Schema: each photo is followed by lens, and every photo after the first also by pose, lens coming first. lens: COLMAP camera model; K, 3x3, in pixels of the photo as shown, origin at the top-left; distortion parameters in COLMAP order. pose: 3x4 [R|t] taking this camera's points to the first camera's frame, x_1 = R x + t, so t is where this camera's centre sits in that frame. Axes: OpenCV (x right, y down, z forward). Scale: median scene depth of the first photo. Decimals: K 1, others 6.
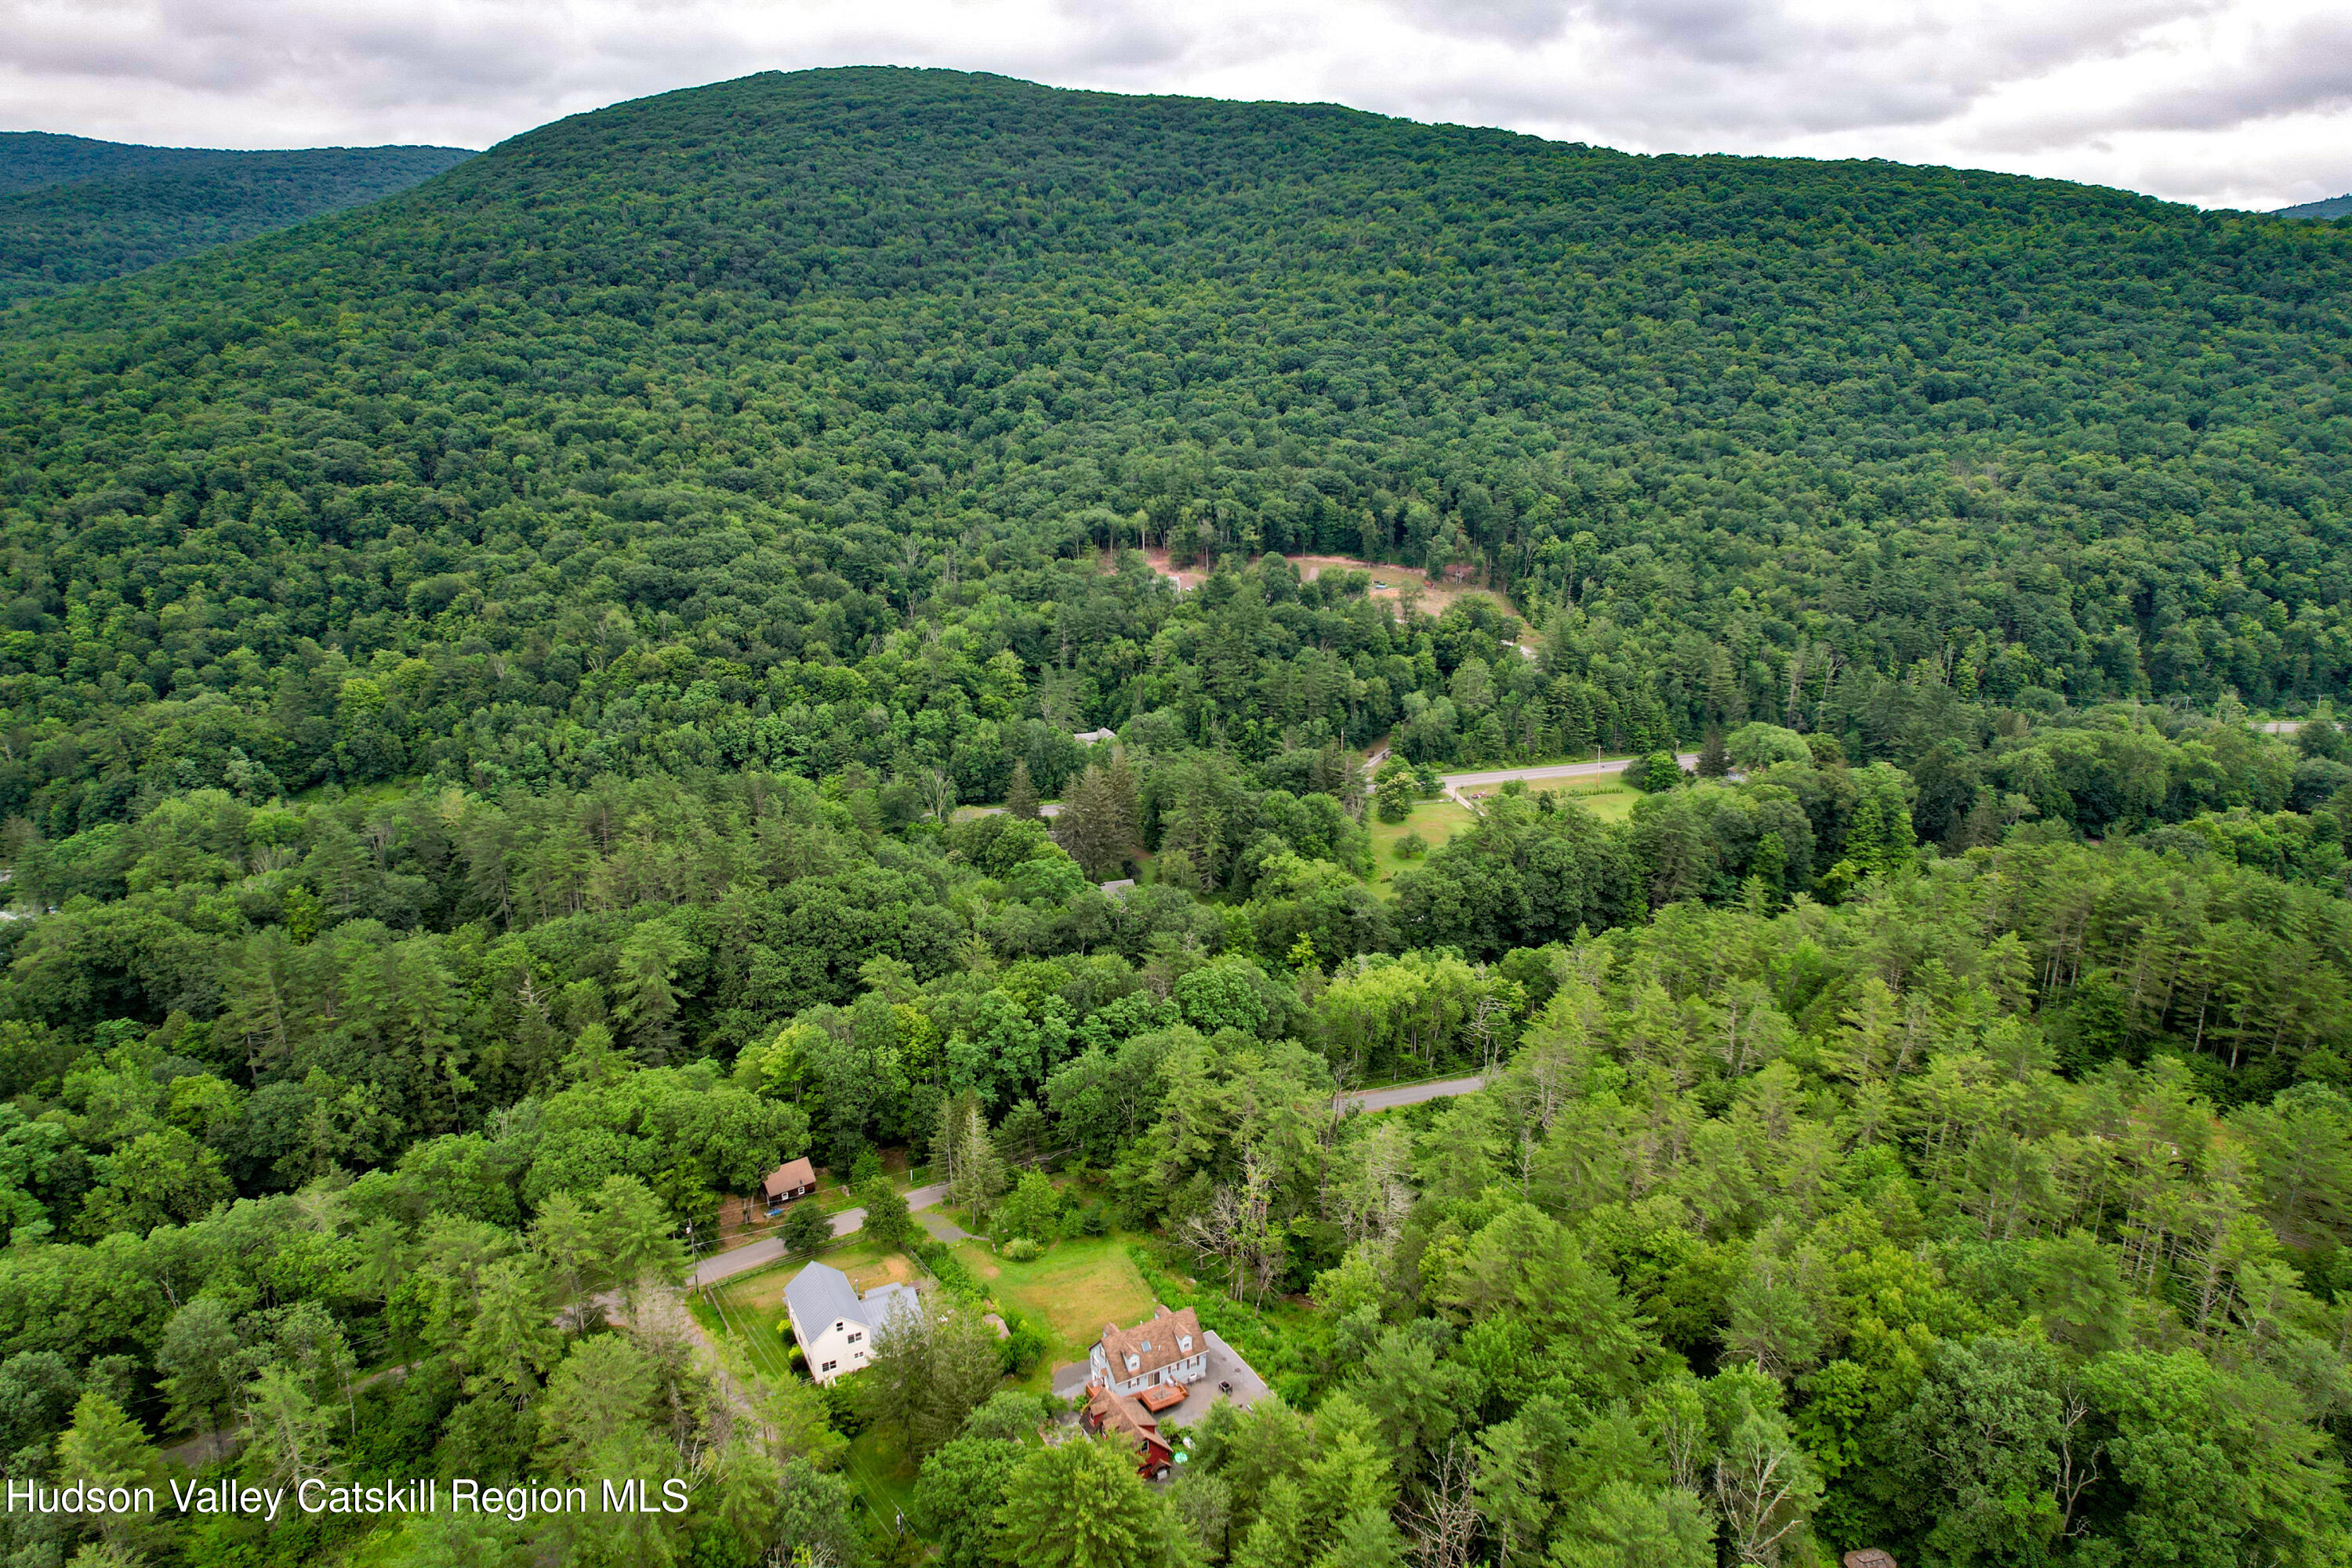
lens RADIAL K [[1497.8, 0, 1171.7], [0, 1497.8, 776.3], [0, 0, 1]] dist [-0.071383, 0.061866]
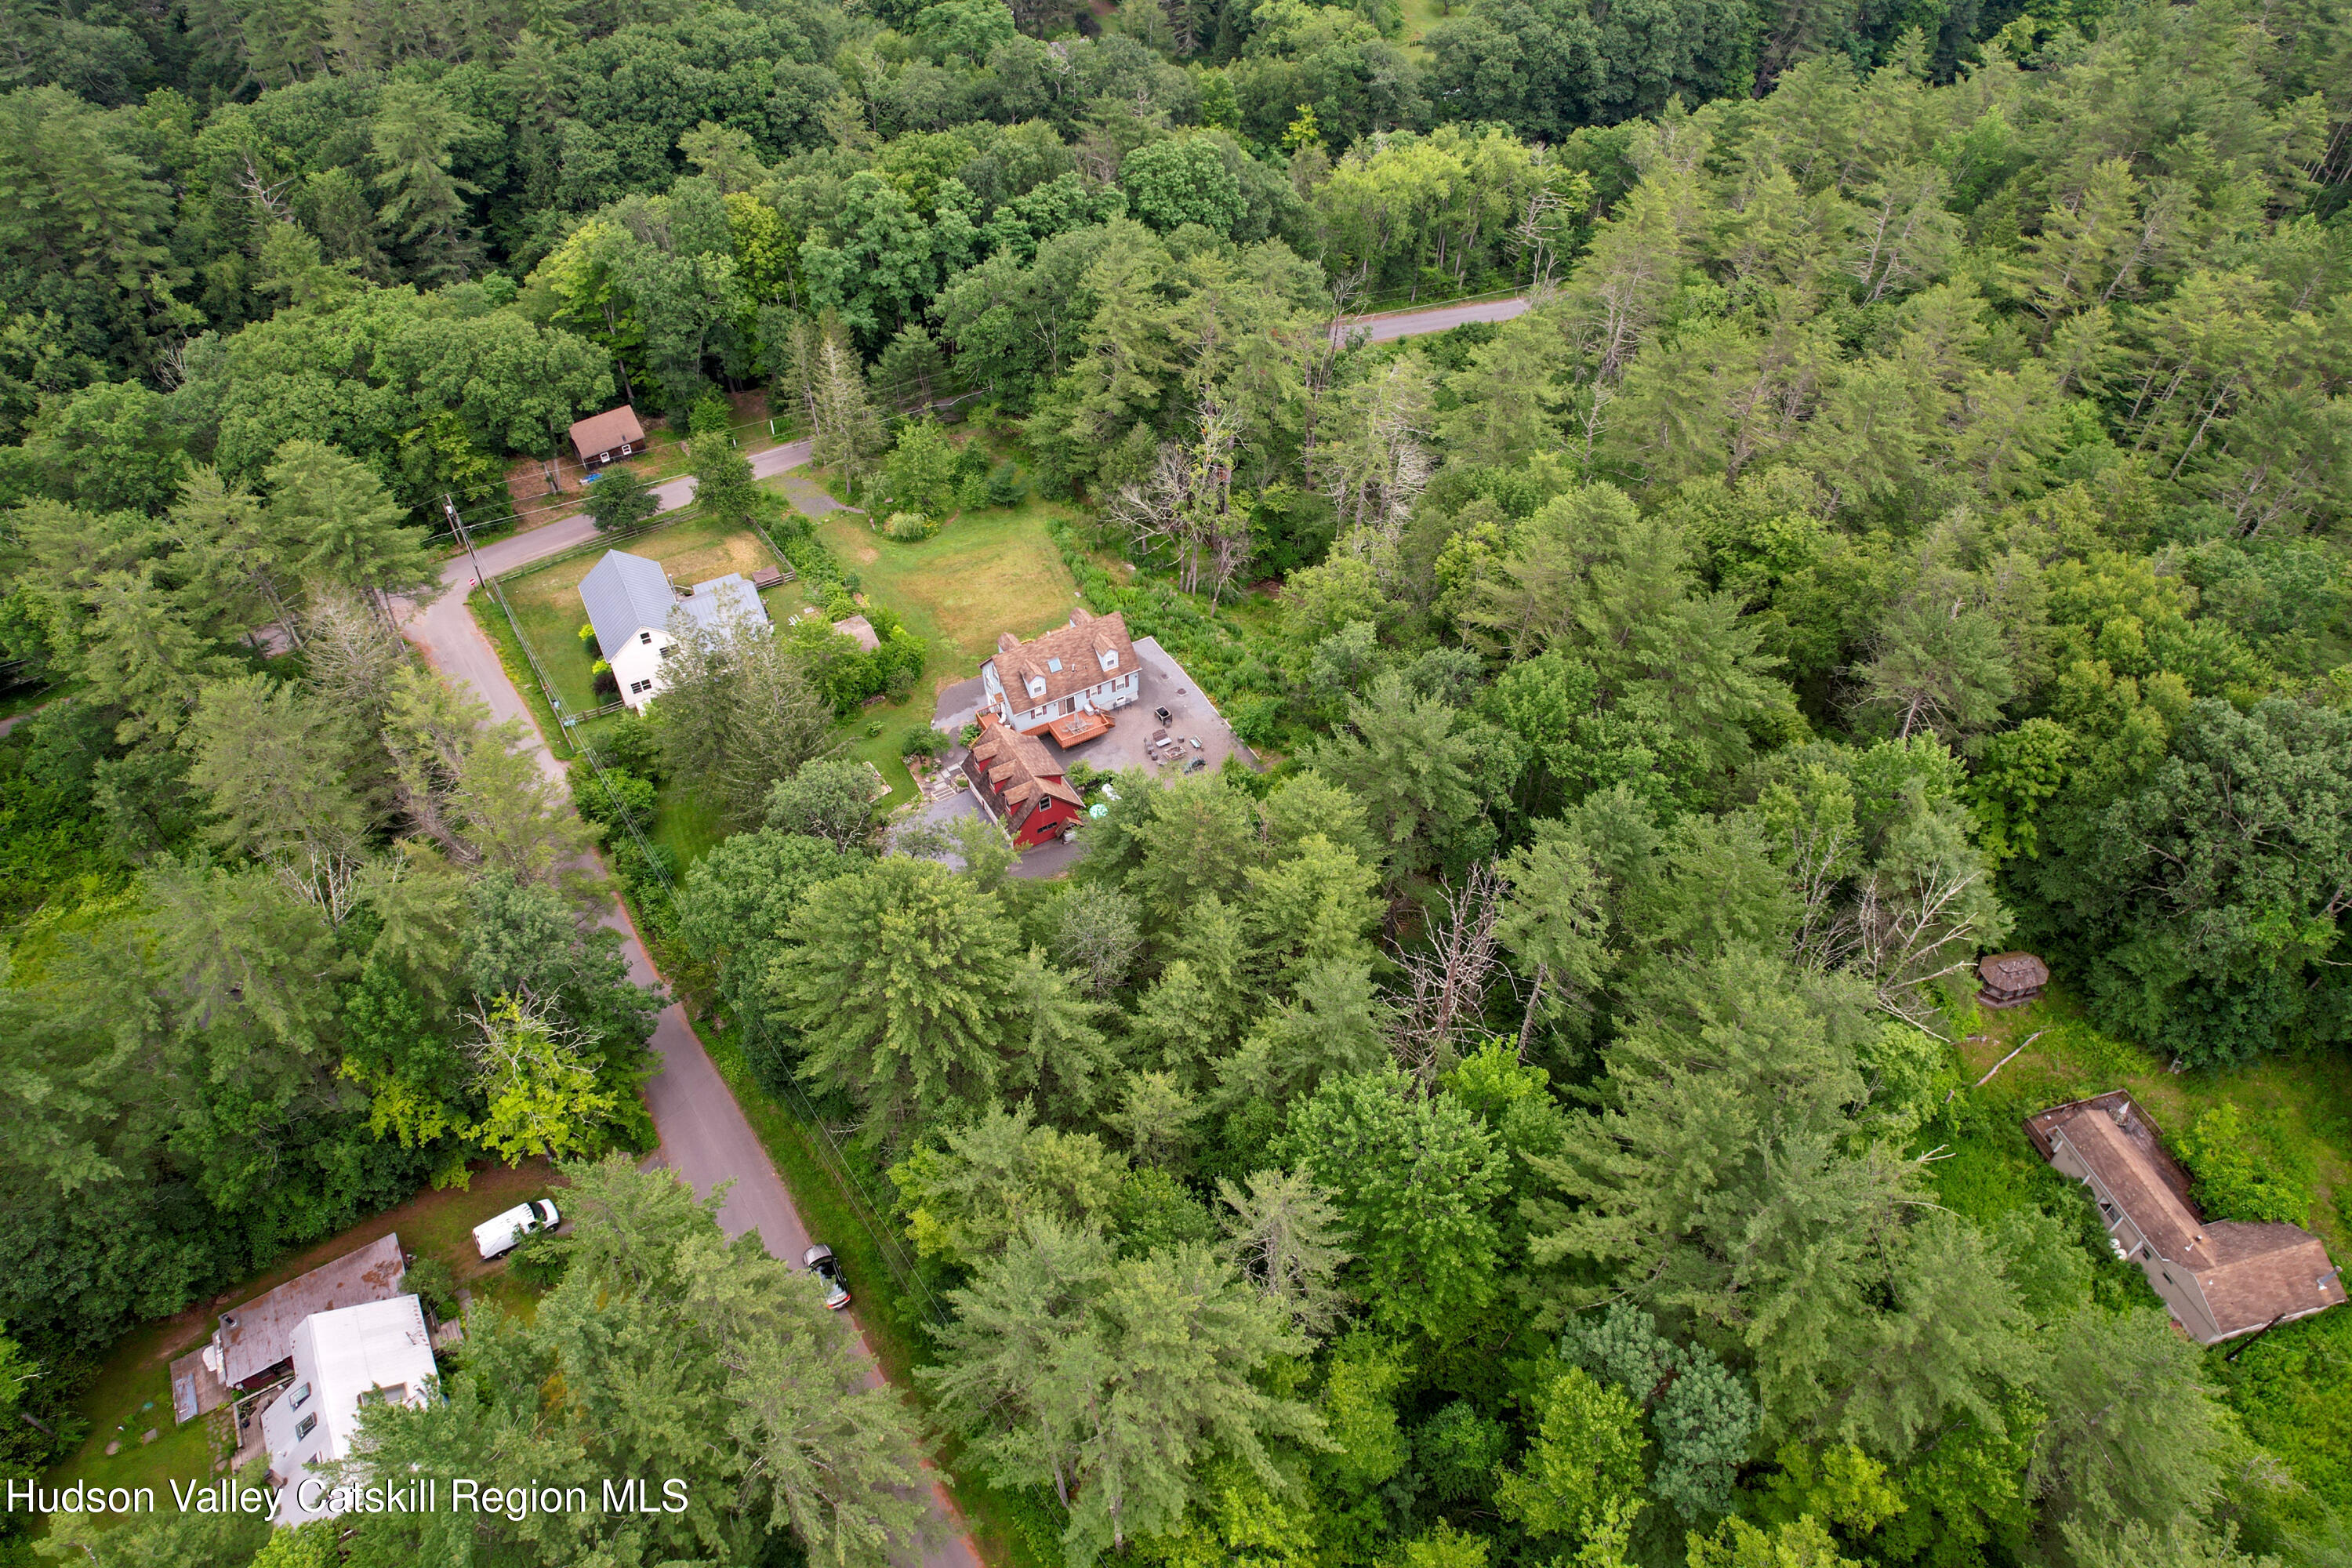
lens RADIAL K [[1497.8, 0, 1171.7], [0, 1497.8, 776.3], [0, 0, 1]] dist [-0.071383, 0.061866]
pose [[0.999995, 0.002117, -0.002388, 0.035646], [-0.000701, 0.875617, 0.483005, 0.062398], [0.003113, -0.483001, 0.875614, 0.272368]]
